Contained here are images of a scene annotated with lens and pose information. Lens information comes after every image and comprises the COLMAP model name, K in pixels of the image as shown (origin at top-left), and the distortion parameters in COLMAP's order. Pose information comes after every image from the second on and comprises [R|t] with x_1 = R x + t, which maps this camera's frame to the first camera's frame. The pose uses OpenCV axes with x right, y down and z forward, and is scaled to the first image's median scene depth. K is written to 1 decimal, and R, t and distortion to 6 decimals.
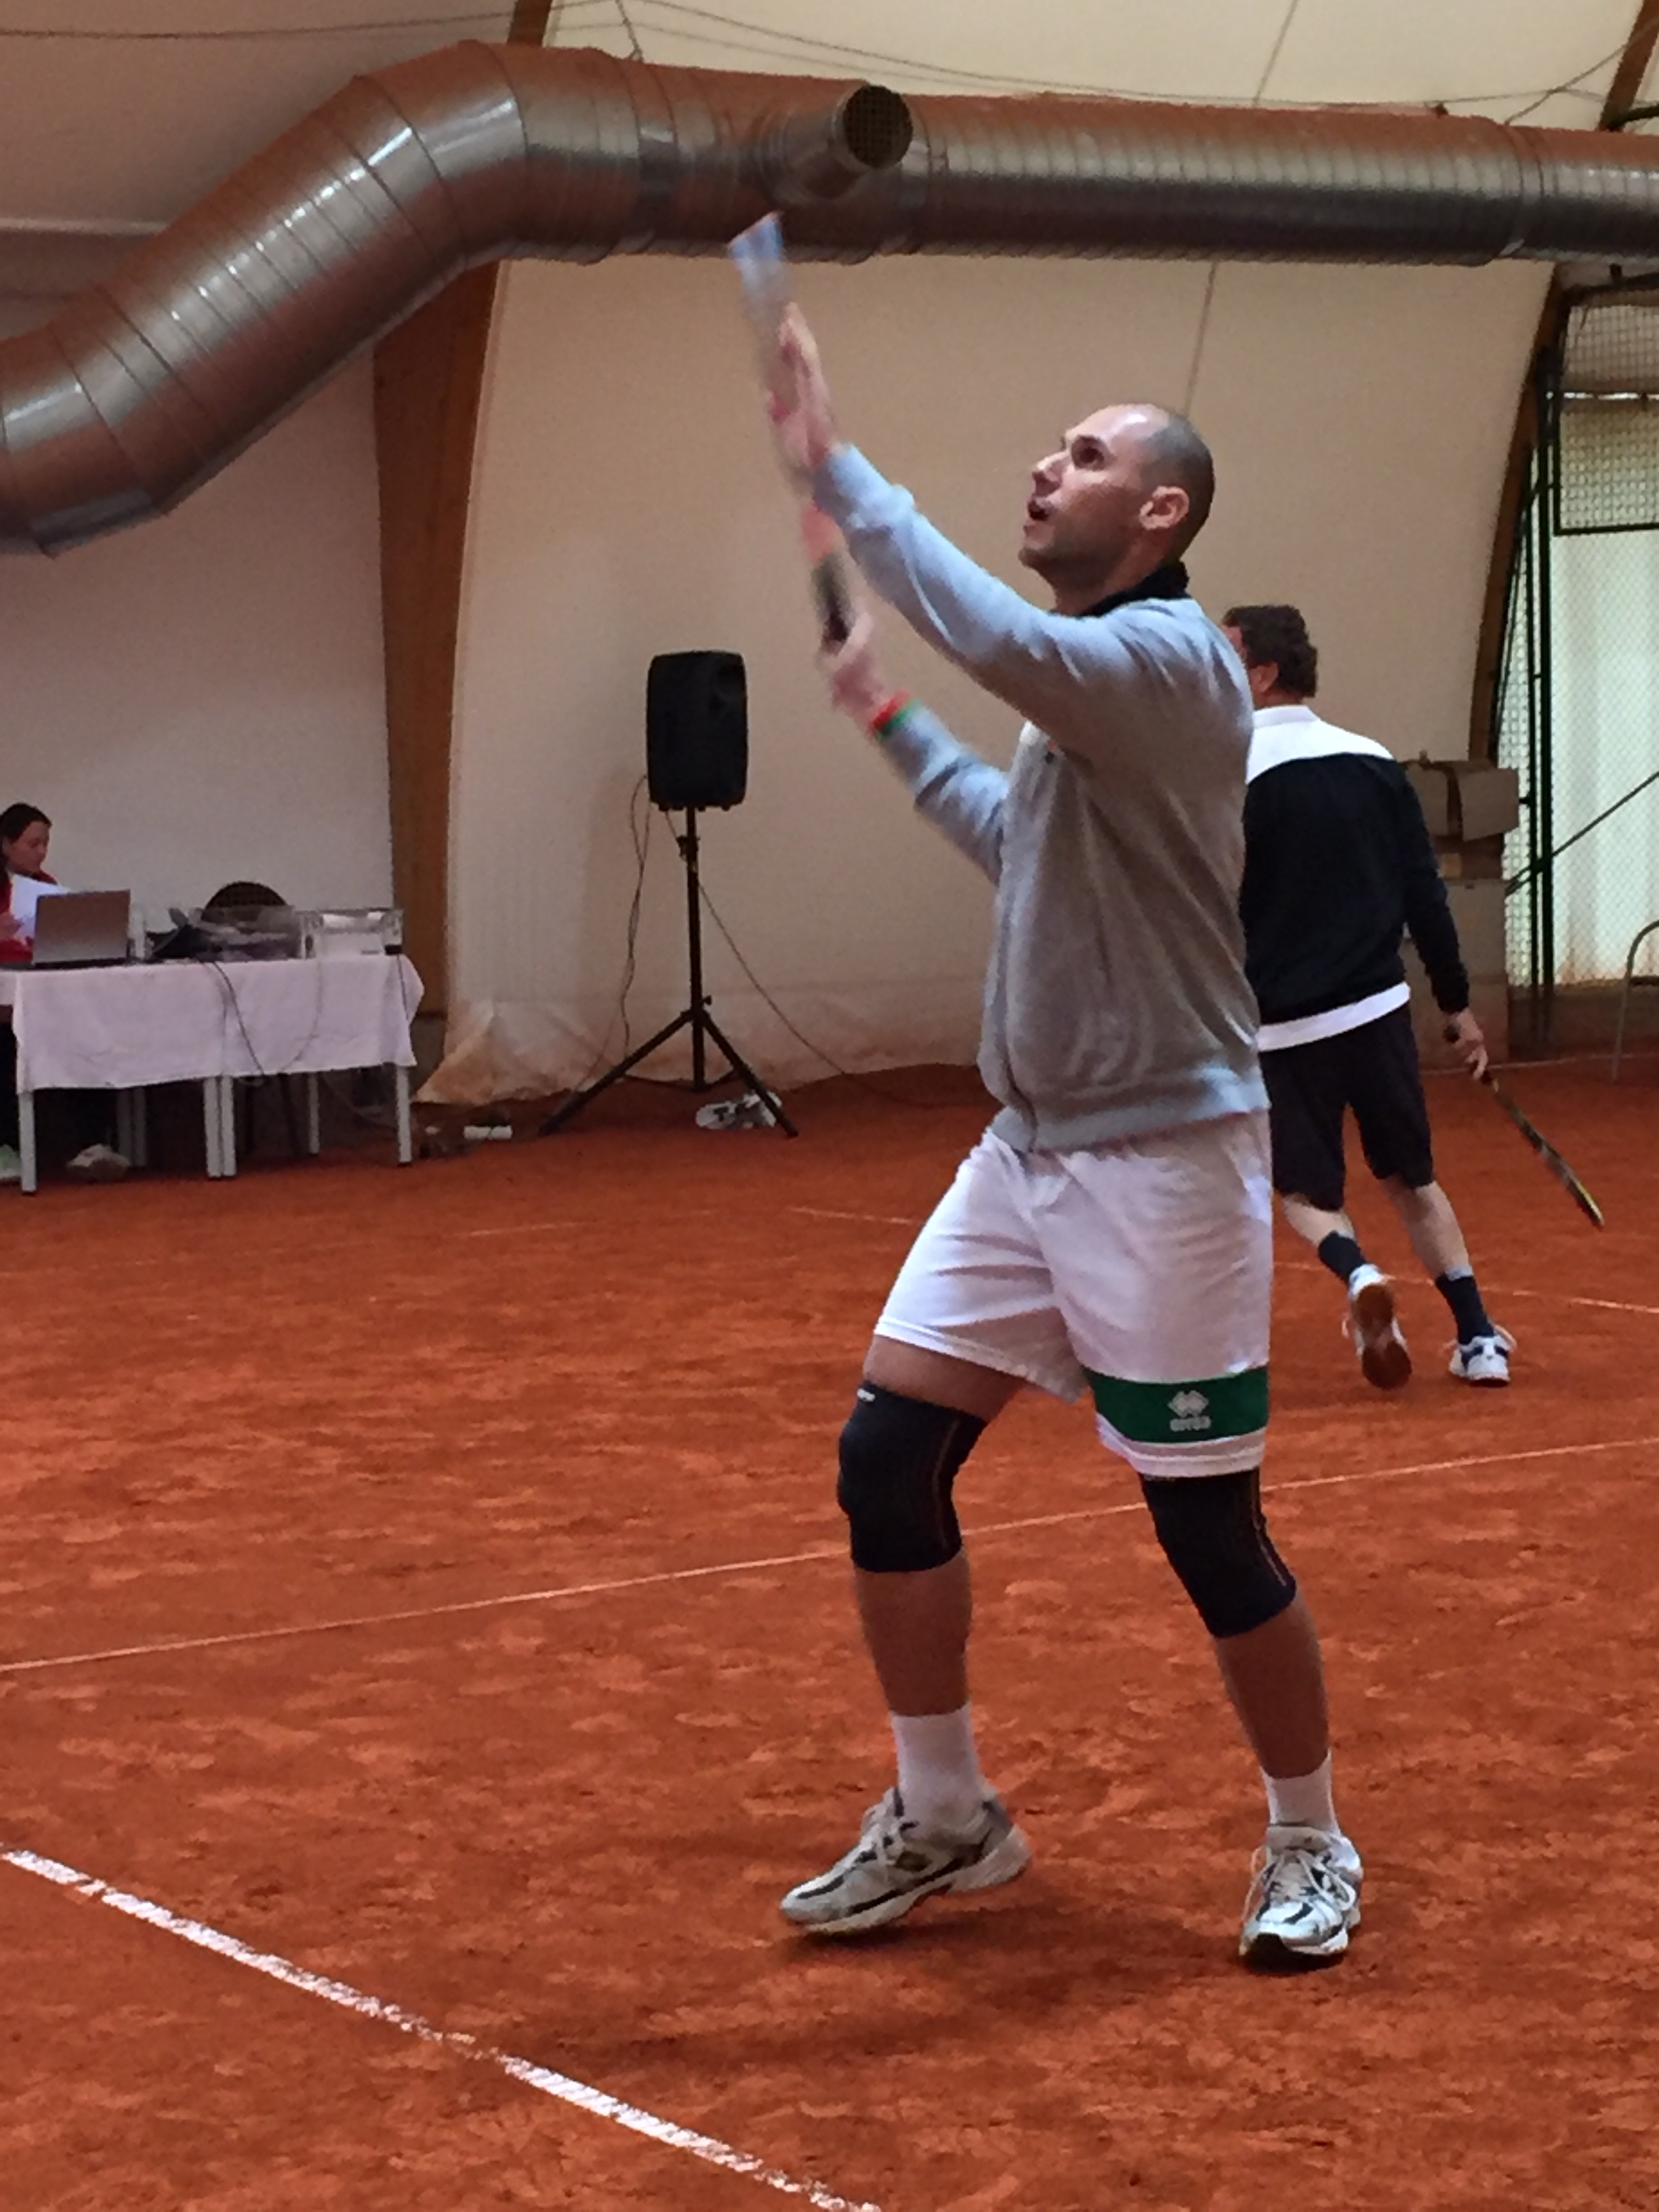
lens RADIAL K [[5023.7, 0, 829.5], [0, 5023.7, 1106.0], [0, 0, 1]] dist [0.034956, 0.188829]
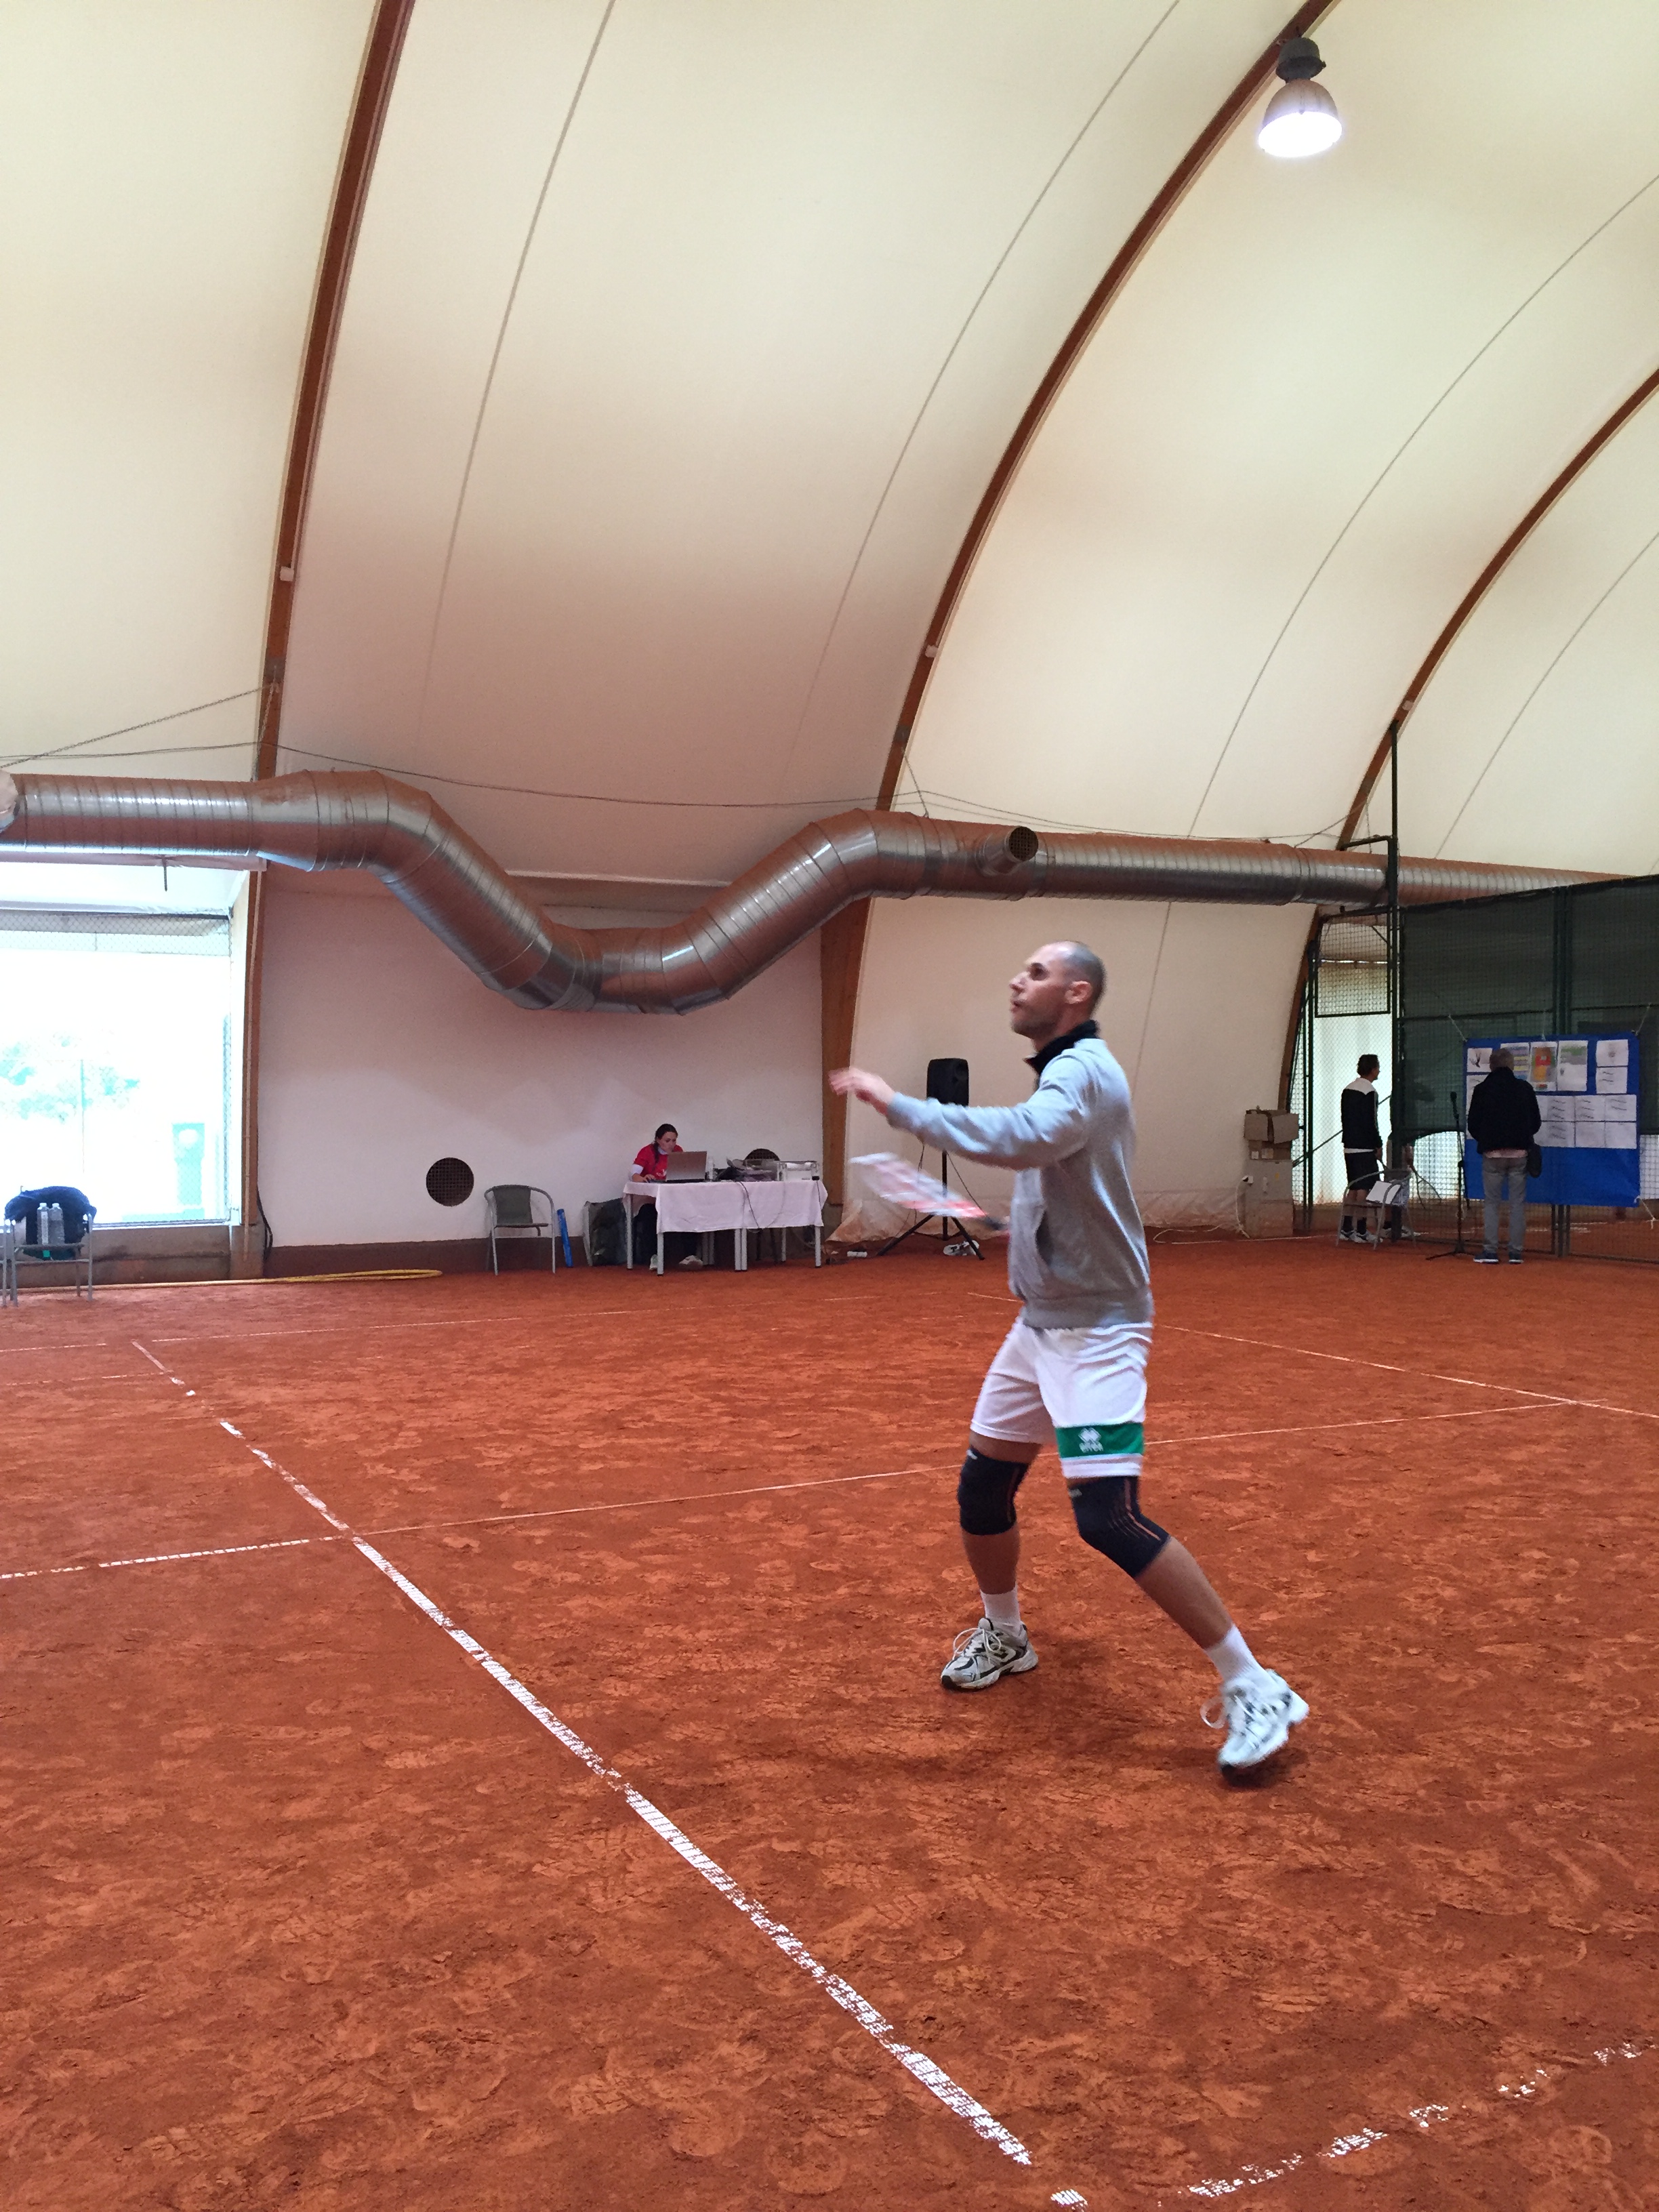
lens RADIAL K [[1896.5, 0, 829.5], [0, 1896.5, 1106.0], [0, 0, 1]] dist [0.096919, -0.145891]
pose [[0.992947, 0.020700, -0.116739, 0.046706], [-0.028598, 0.997384, -0.066391, -0.009295], [0.115059, 0.069261, 0.990941, 0.161907]]
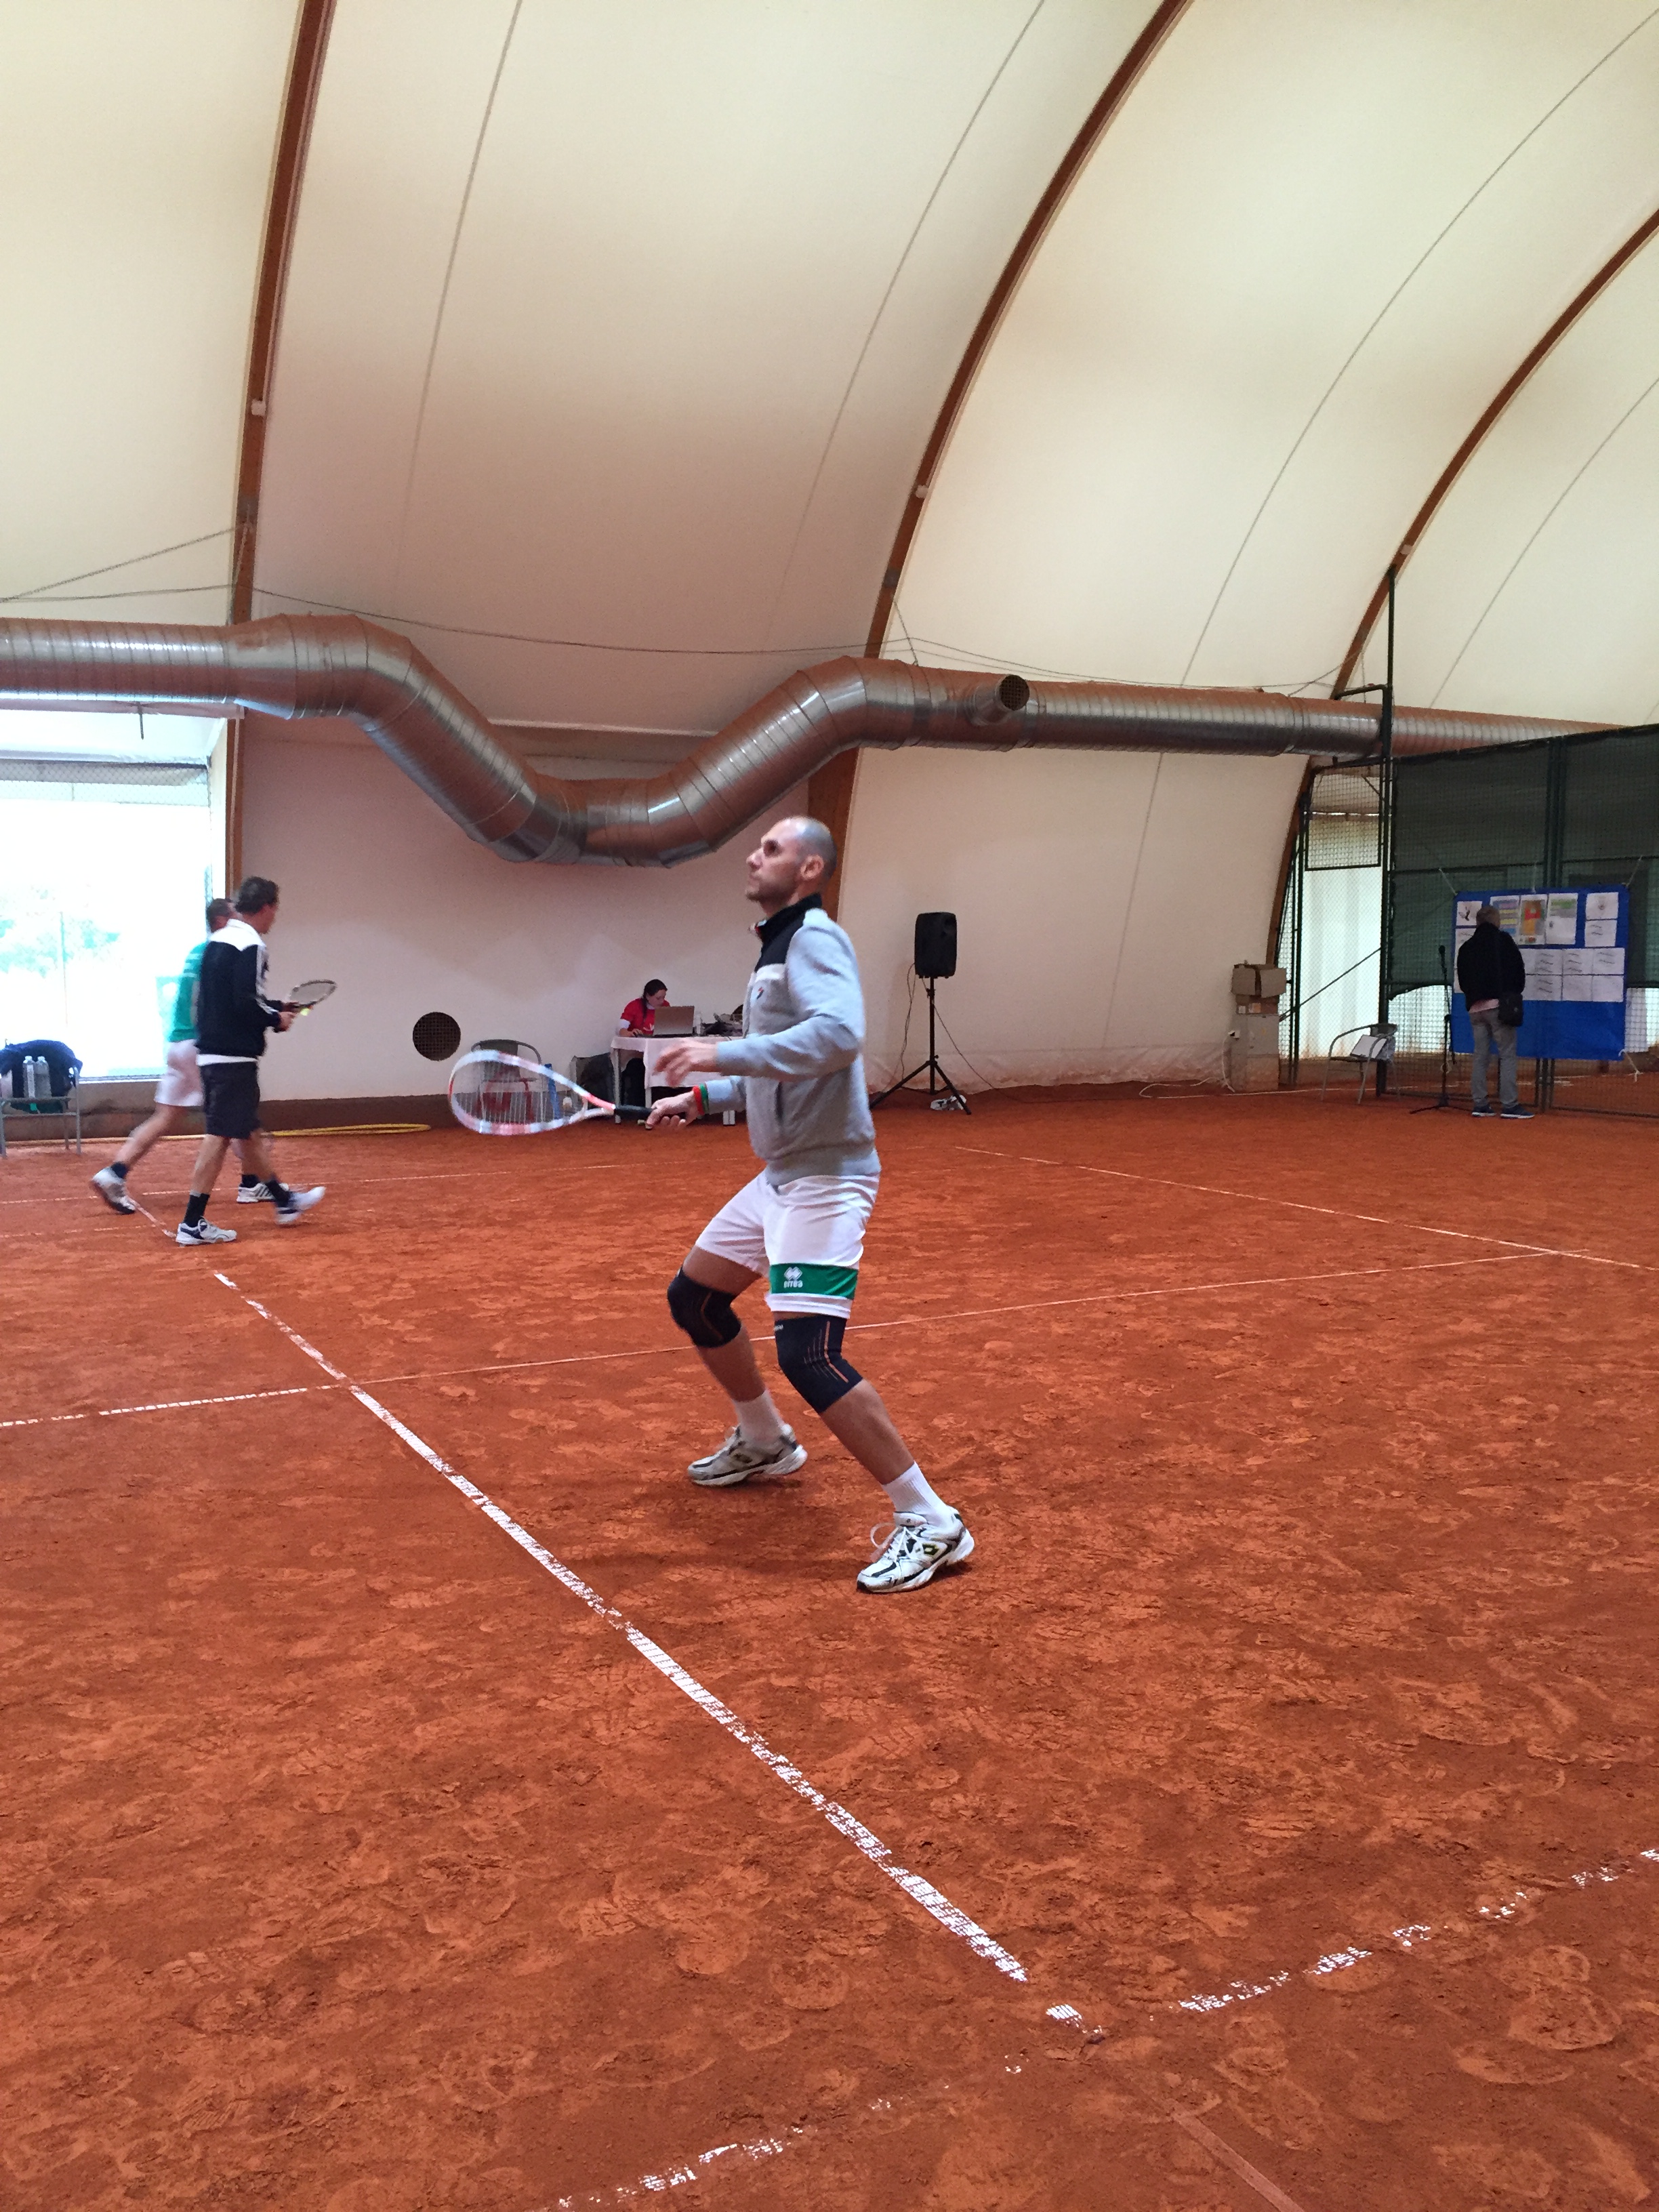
lens RADIAL K [[1896.5, 0, 829.5], [0, 1896.5, 1106.0], [0, 0, 1]] dist [0.096919, -0.145891]
pose [[0.993832, 0.029211, -0.106977, 0.044187], [-0.028375, 0.999554, 0.009328, -0.008672], [0.107202, -0.006235, 0.994218, 0.163479]]
